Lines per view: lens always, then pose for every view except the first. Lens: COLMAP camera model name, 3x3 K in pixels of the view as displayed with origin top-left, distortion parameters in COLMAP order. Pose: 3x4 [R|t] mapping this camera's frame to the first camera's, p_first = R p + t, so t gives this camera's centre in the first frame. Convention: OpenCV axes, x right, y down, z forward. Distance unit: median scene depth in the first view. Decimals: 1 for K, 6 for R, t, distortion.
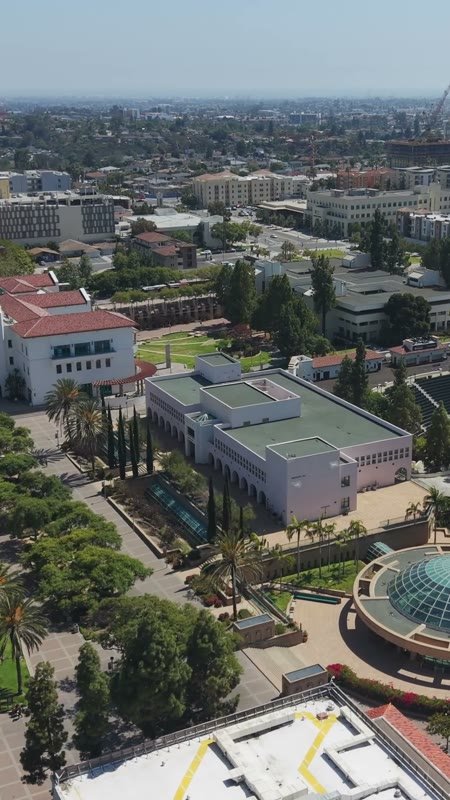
lens RADIAL K [[1004.8, 0, 284.6], [0, 1004.8, 403.2], [0, 0, 1]] dist [0.211303, -0.708106]
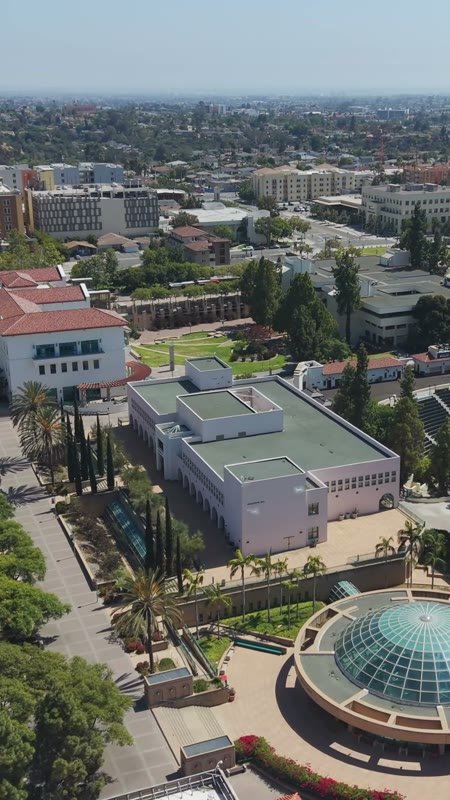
lens RADIAL K [[1004.8, 0, 284.6], [0, 1004.8, 403.2], [0, 0, 1]] dist [0.211303, -0.708106]
pose [[0.995829, 0.028217, -0.086768, 0.088989], [-0.028016, 0.999601, 0.003534, -0.013897], [0.086833, -0.001088, 0.996222, 0.099086]]
